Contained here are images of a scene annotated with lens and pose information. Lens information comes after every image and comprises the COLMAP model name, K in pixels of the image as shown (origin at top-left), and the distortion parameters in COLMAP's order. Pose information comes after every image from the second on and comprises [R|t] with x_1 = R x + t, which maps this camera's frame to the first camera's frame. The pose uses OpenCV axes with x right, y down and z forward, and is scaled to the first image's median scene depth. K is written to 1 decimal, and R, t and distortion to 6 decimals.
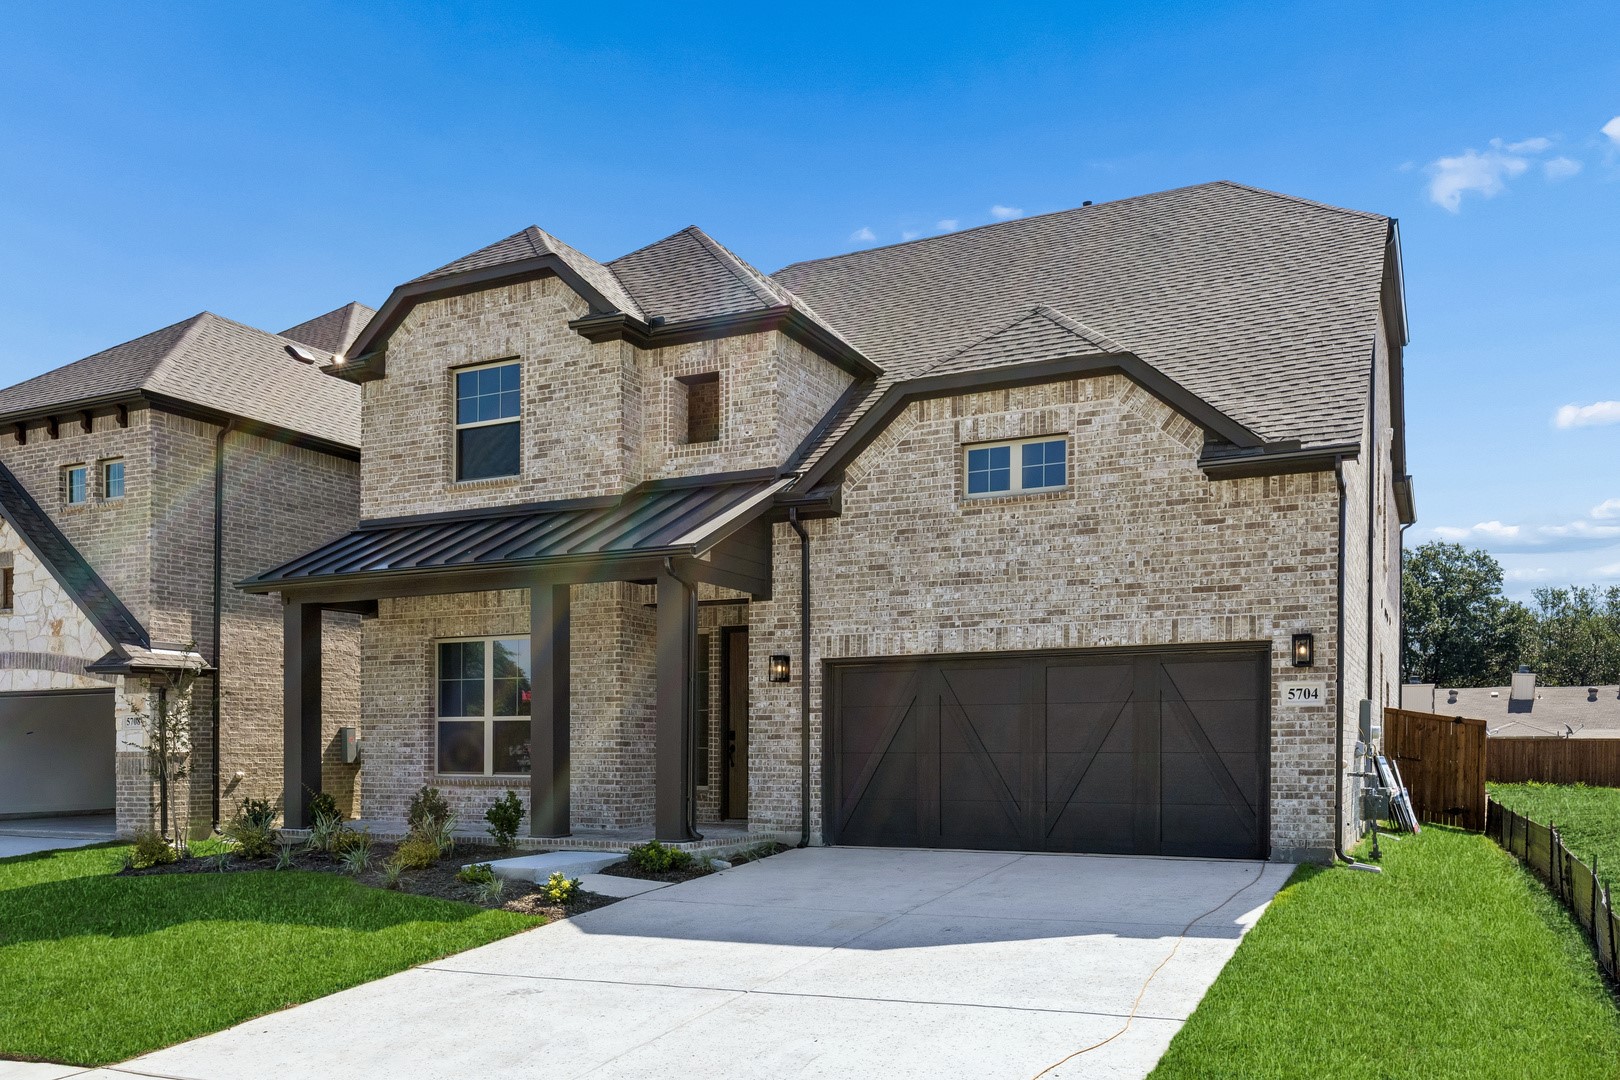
lens RADIAL K [[1261.6, 0, 809.3], [0, 1261.6, 531.8], [0, 0, 1]] dist [0.006051, 0.001758]
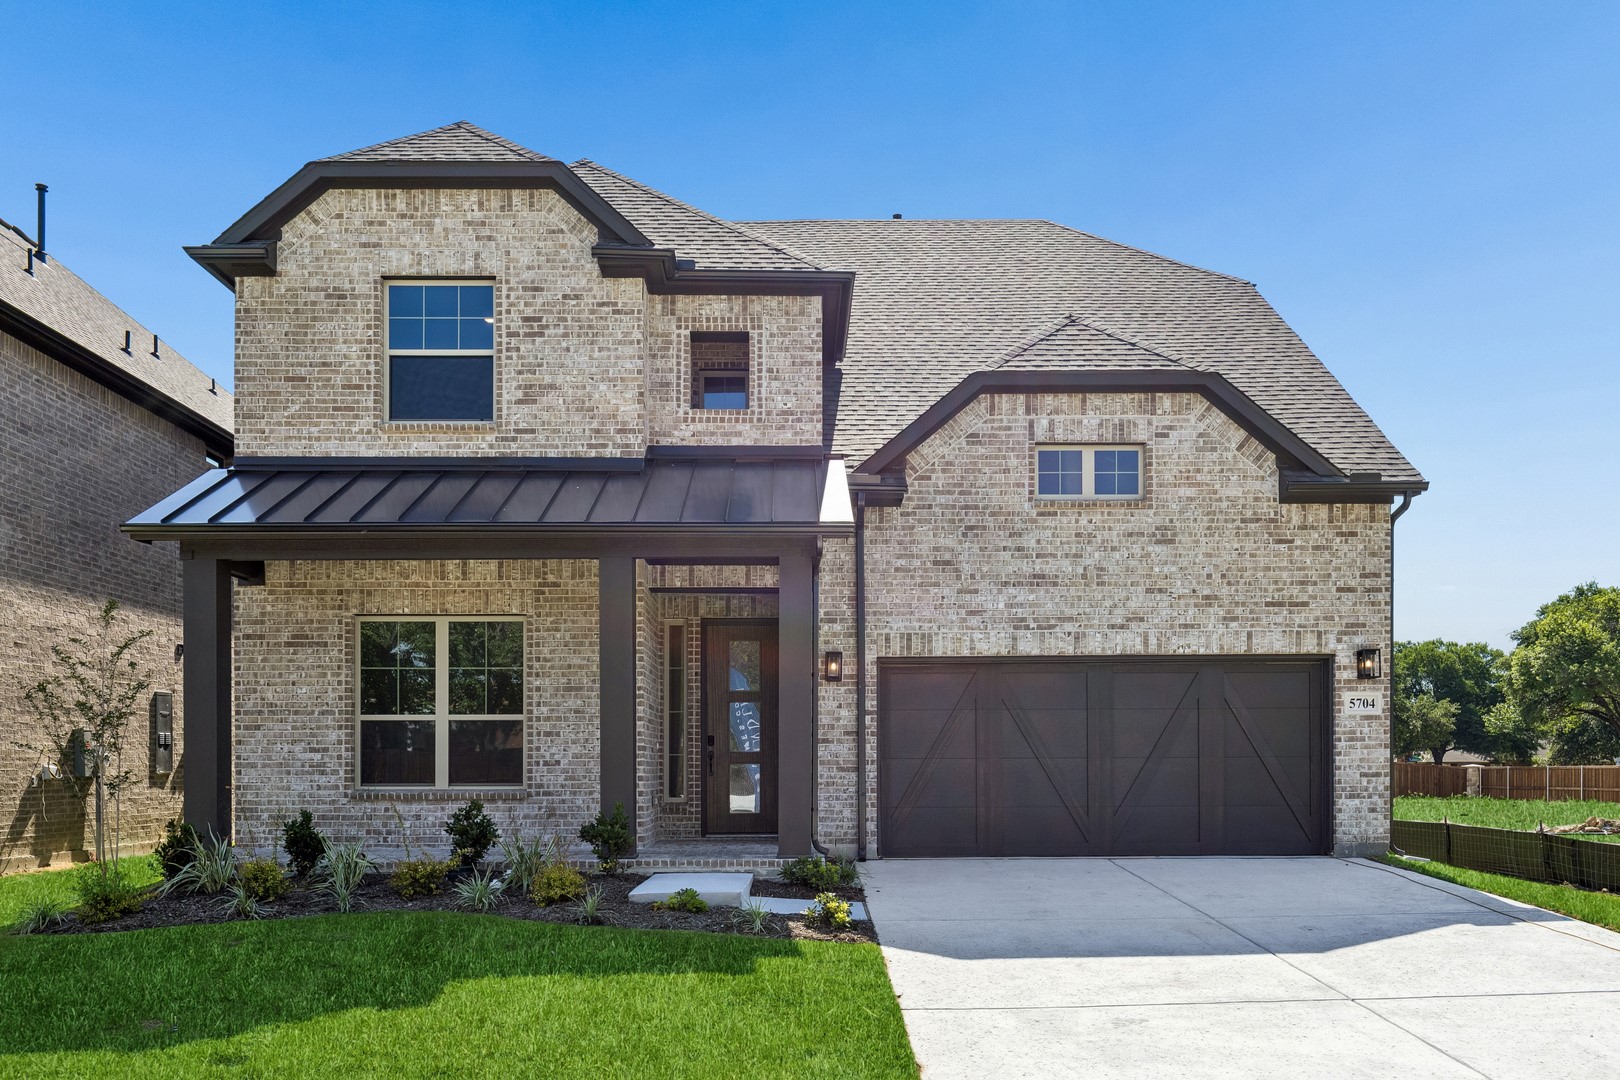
lens RADIAL K [[1298.4, 0, 809.7], [0, 1298.4, 547.5], [0, 0, 1]] dist [0.005731, 0.005385]
pose [[0.893261, 0.073207, 0.443537, -0.459514], [-0.074076, 0.997134, -0.015395, 0.038208], [-0.443393, -0.019103, 0.896124, 0.166734]]
